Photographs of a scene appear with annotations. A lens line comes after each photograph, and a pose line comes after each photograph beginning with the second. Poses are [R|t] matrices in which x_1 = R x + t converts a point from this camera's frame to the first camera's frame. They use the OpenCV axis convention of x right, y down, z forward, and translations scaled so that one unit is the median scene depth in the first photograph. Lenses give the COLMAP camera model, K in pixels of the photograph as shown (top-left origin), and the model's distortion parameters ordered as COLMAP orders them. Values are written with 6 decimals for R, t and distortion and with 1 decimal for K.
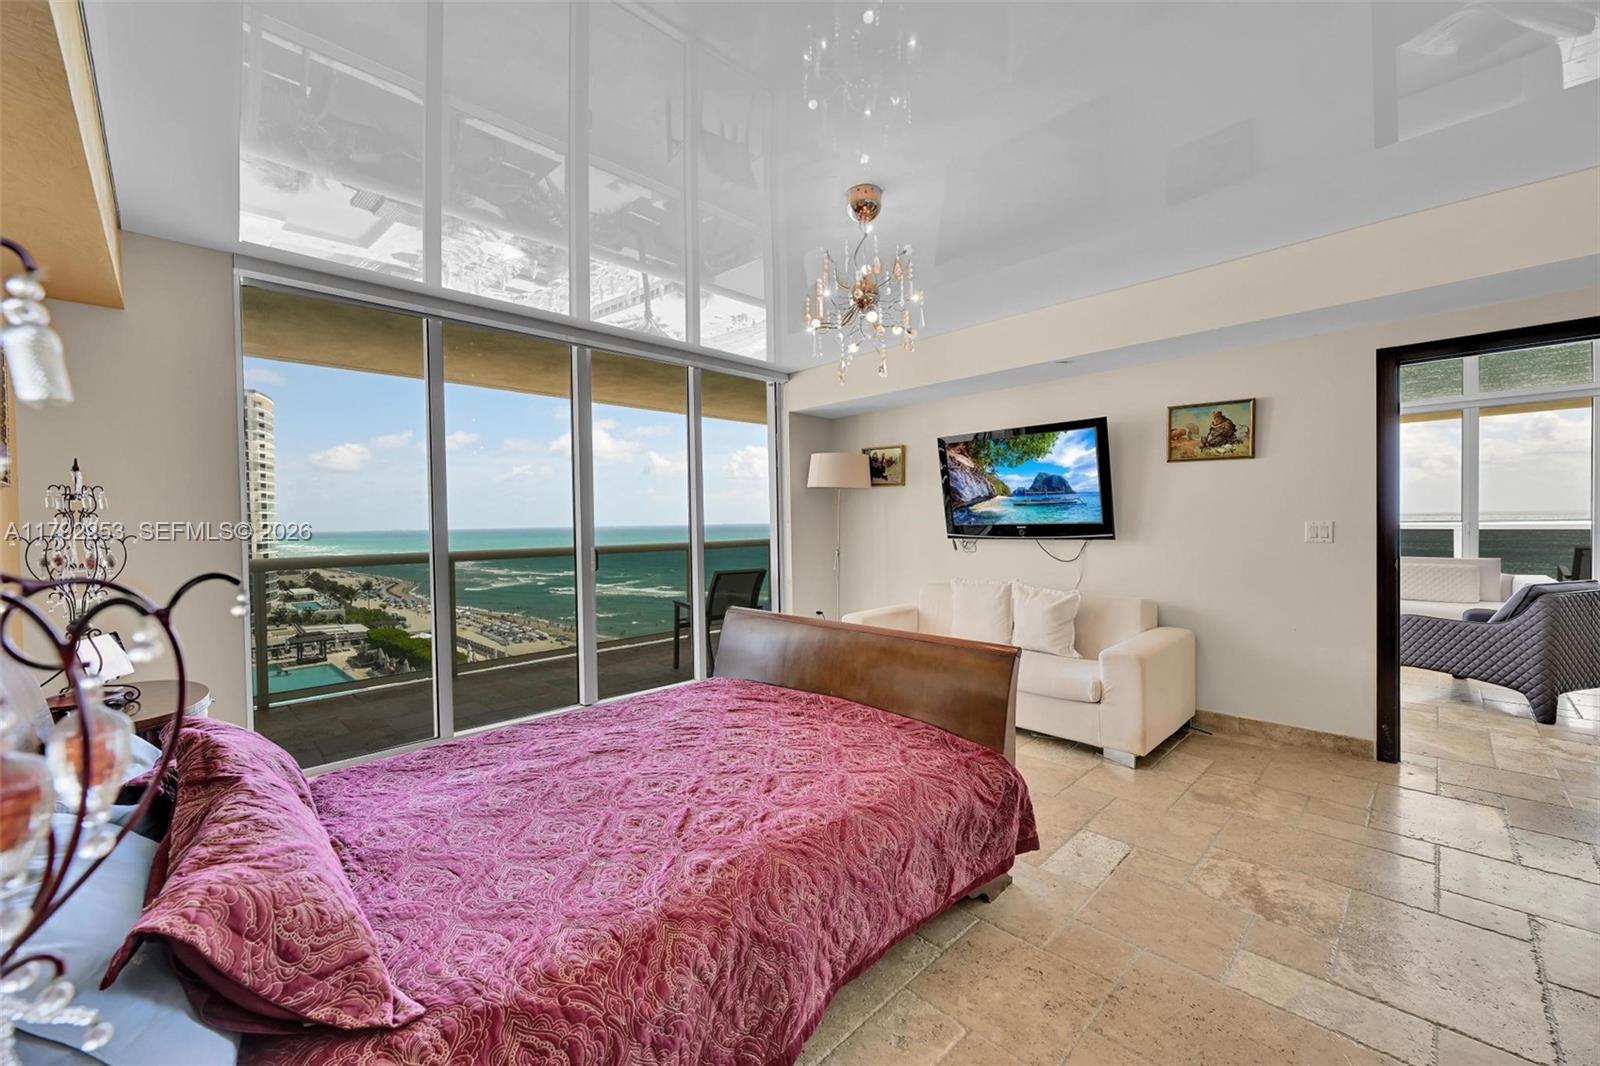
lens RADIAL K [[631.5, 0, 799.8], [0, 631.5, 532.3], [0, 0, 1]] dist [-0.003769, 0.001270]
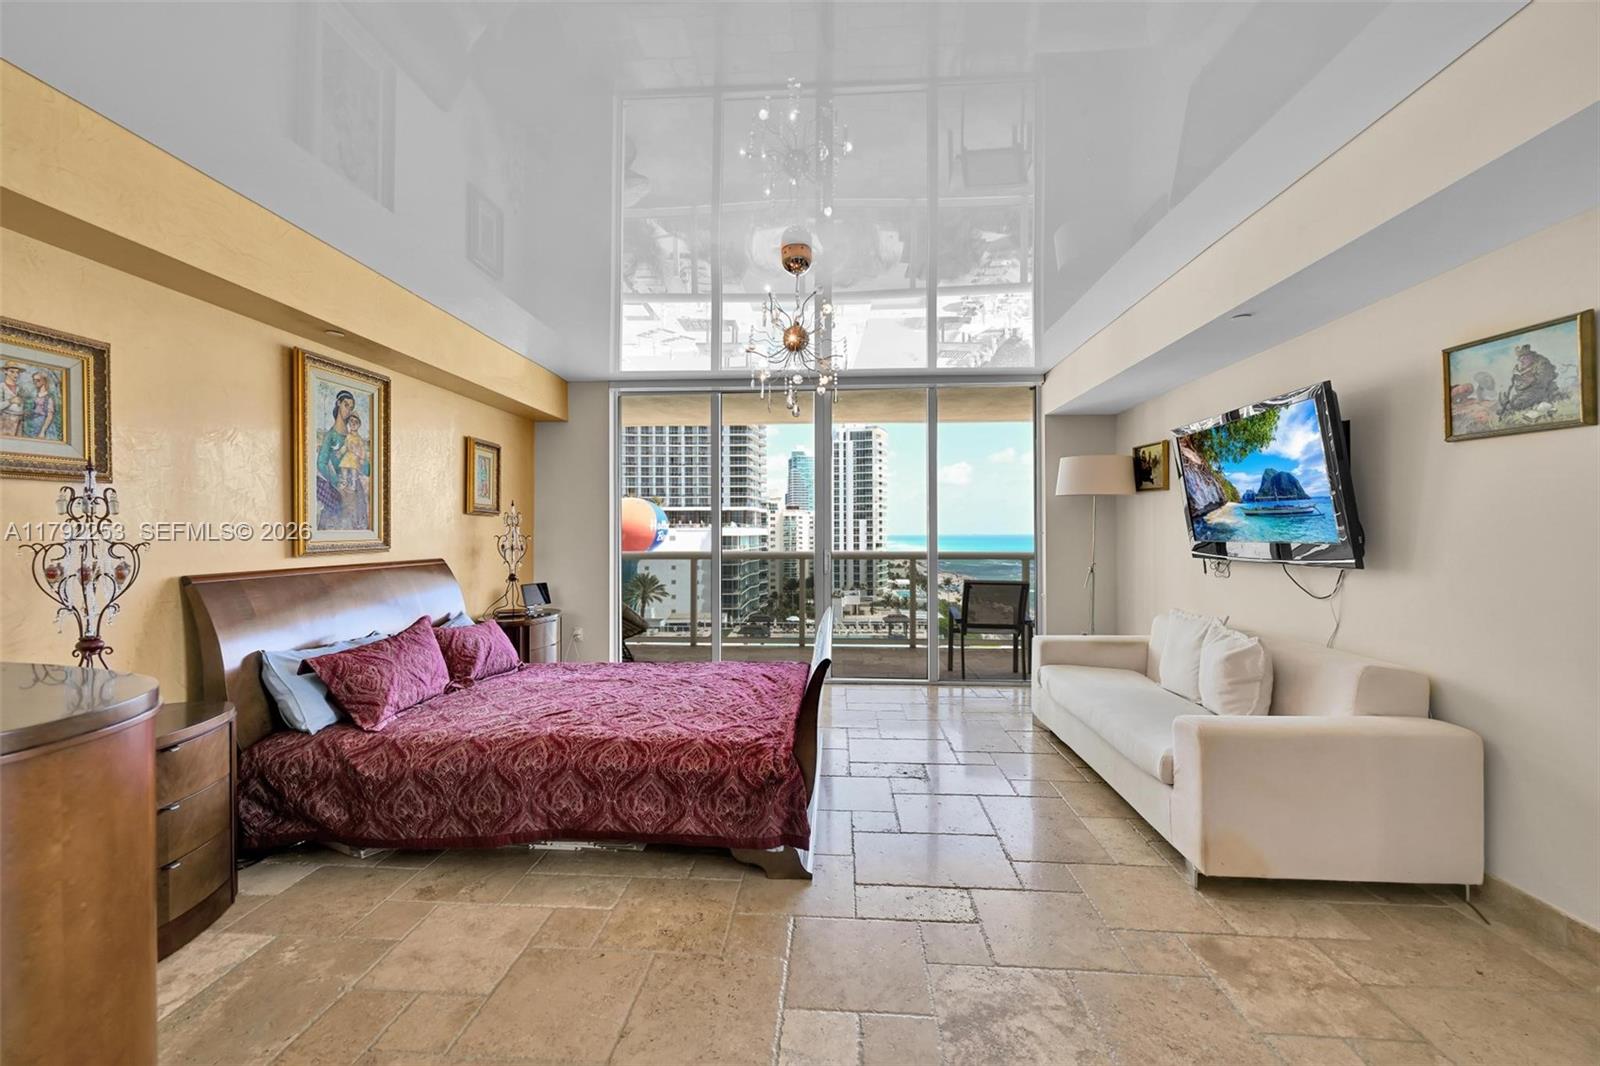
lens RADIAL K [[631.5, 0, 795.0], [0, 631.5, 533.5], [0, 0, 1]] dist [-0.003769, 0.001270]
pose [[0.663608, 0.015291, -0.747924, 0.574971], [-0.021181, 0.999774, 0.001647, -0.012487], [0.747781, 0.014749, 0.663782, 0.141870]]
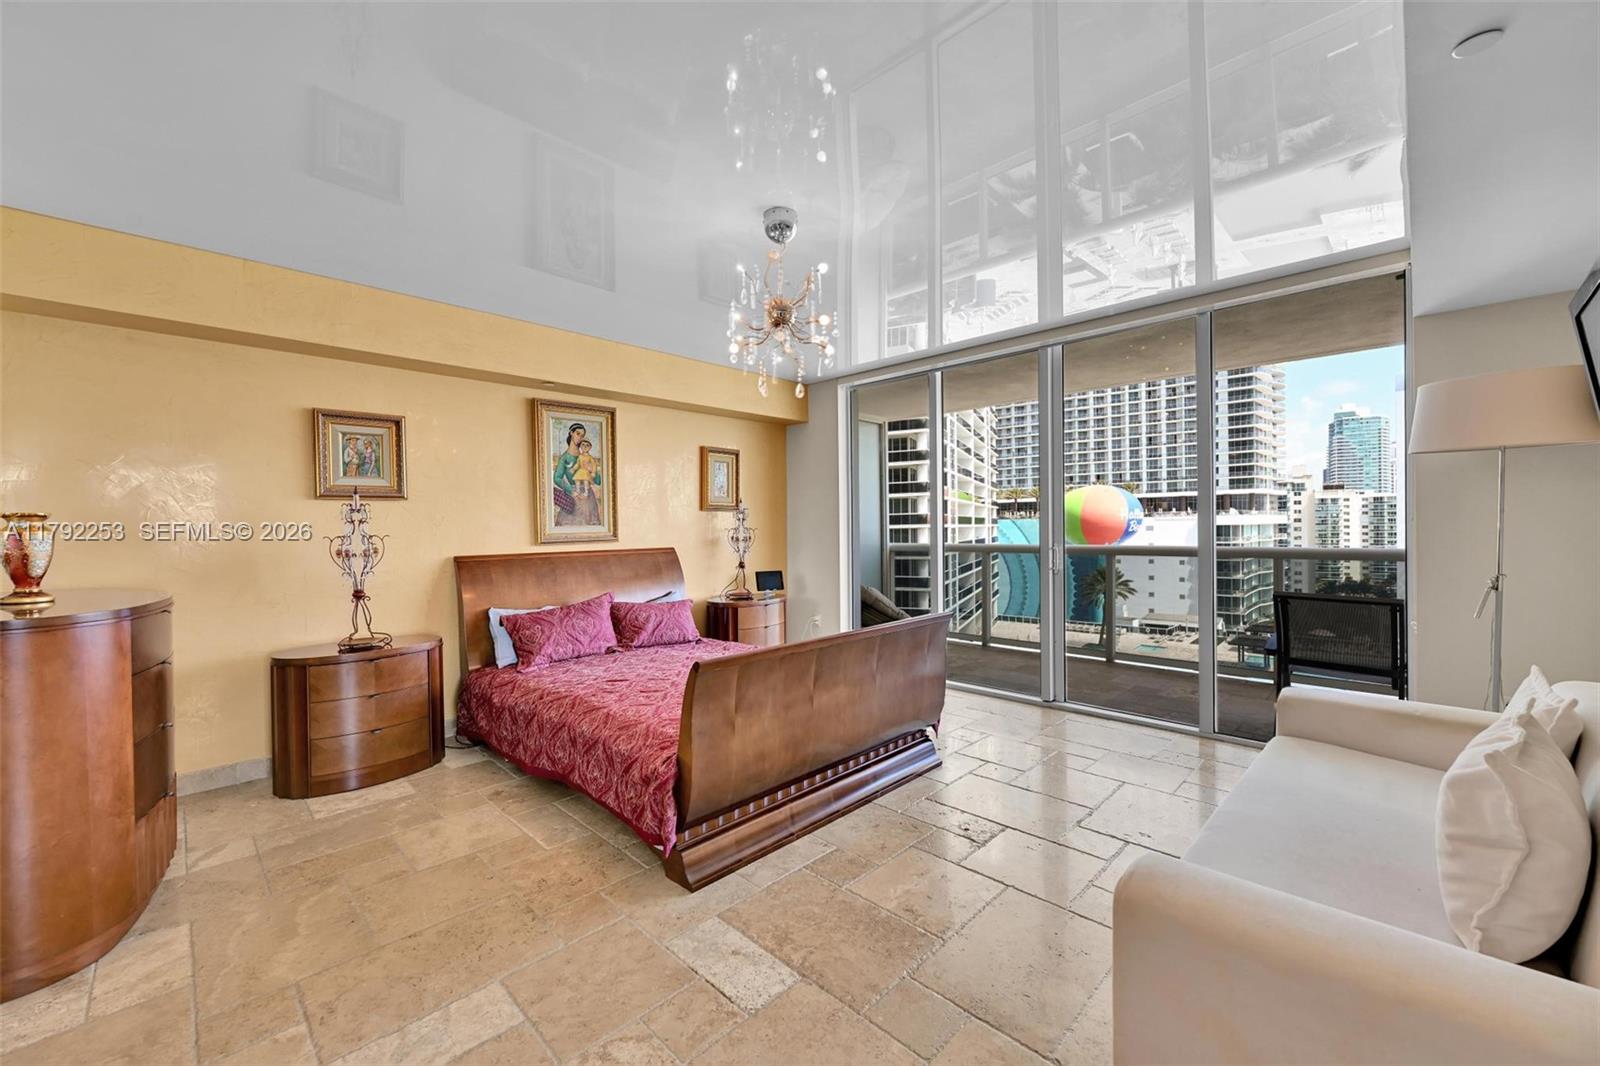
lens RADIAL K [[631.5, 0, 796.2], [0, 631.5, 534.0], [0, 0, 1]] dist [-0.003769, 0.001270]
pose [[0.008934, 0.026646, -0.999605, 0.690269], [-0.004843, 0.999634, 0.026604, -0.019893], [0.999948, 0.004604, 0.009059, 0.602983]]
